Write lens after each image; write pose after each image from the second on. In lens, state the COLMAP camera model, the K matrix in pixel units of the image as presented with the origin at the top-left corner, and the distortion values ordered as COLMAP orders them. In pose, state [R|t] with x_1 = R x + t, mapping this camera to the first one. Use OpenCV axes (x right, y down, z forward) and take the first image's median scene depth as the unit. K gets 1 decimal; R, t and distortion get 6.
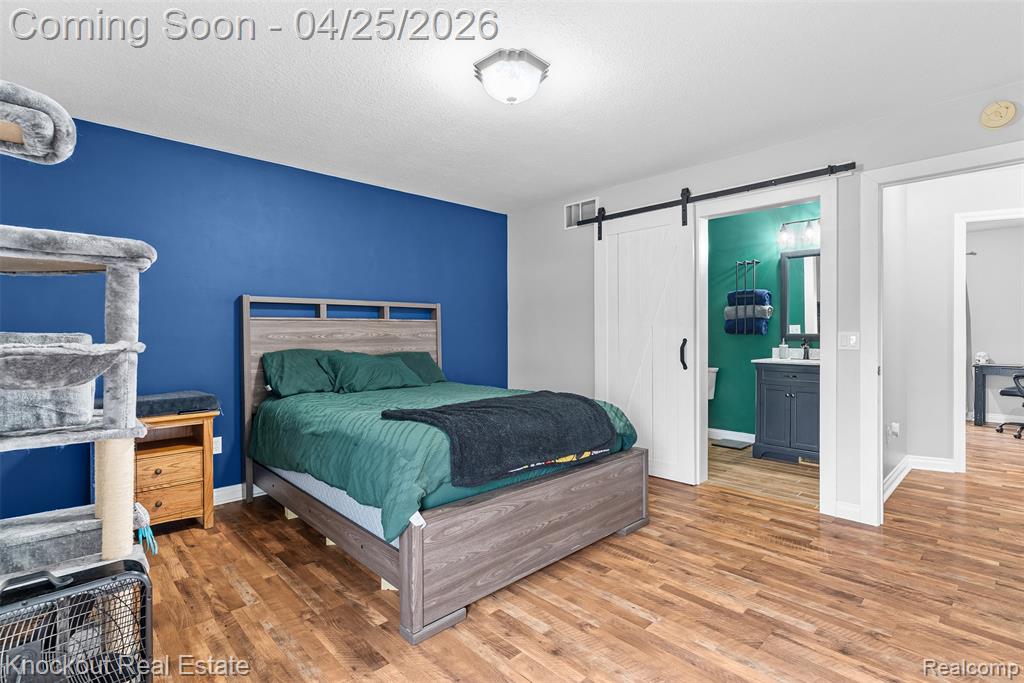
lens RADIAL K [[490.2, 0, 514.4], [0, 490.2, 336.5], [0, 0, 1]] dist [0.001495, 0.000828]
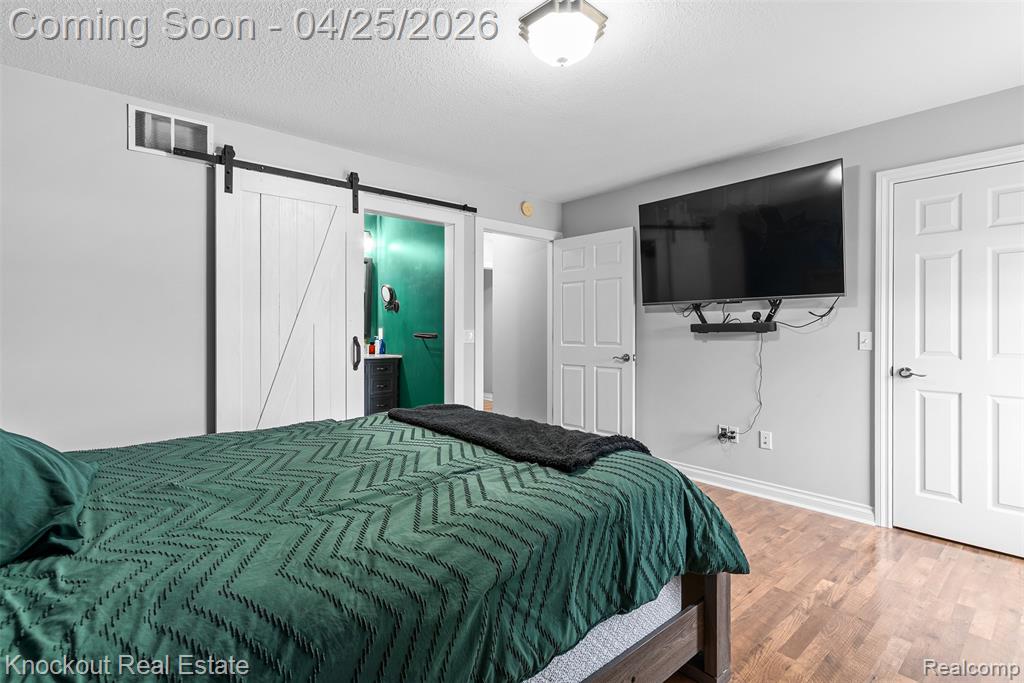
lens RADIAL K [[490.2, 0, 509.9], [0, 490.2, 334.4], [0, 0, 1]] dist [0.001495, 0.000828]
pose [[0.061659, -0.005578, 0.998082, -0.793195], [0.007559, 0.999958, 0.005121, -0.001254], [-0.998069, 0.007229, 0.061698, 0.935529]]
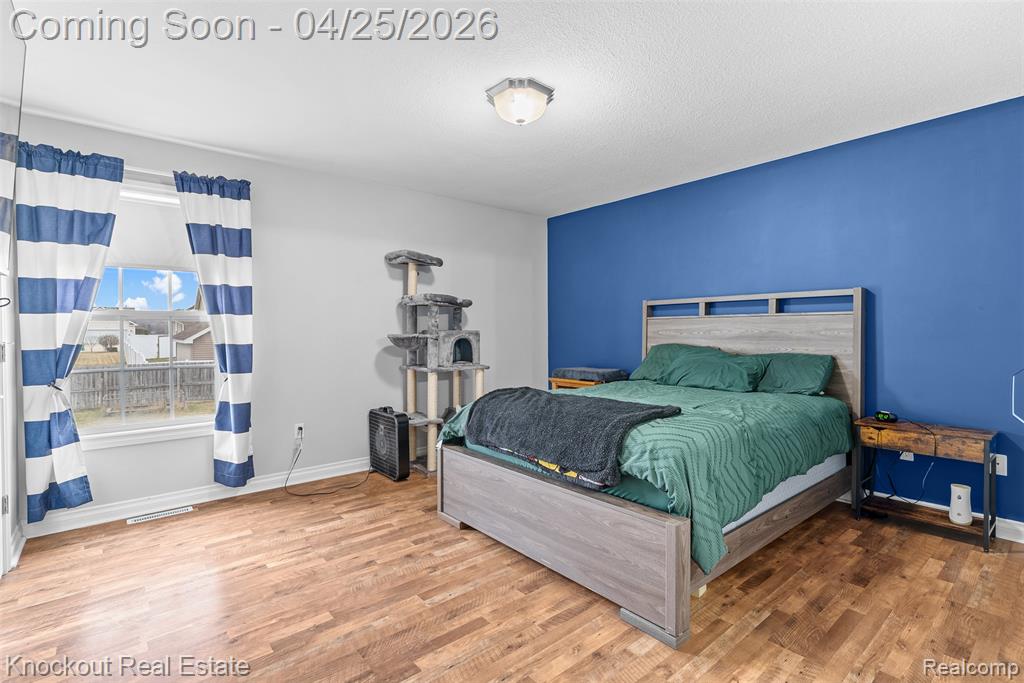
lens RADIAL K [[490.2, 0, 505.6], [0, 490.2, 337.4], [0, 0, 1]] dist [0.001495, 0.000828]
pose [[-0.083409, 0.017964, -0.996353, 1.008507], [-0.003748, 0.999825, 0.018341, -0.012075], [0.996508, 0.005264, -0.083327, 0.958963]]
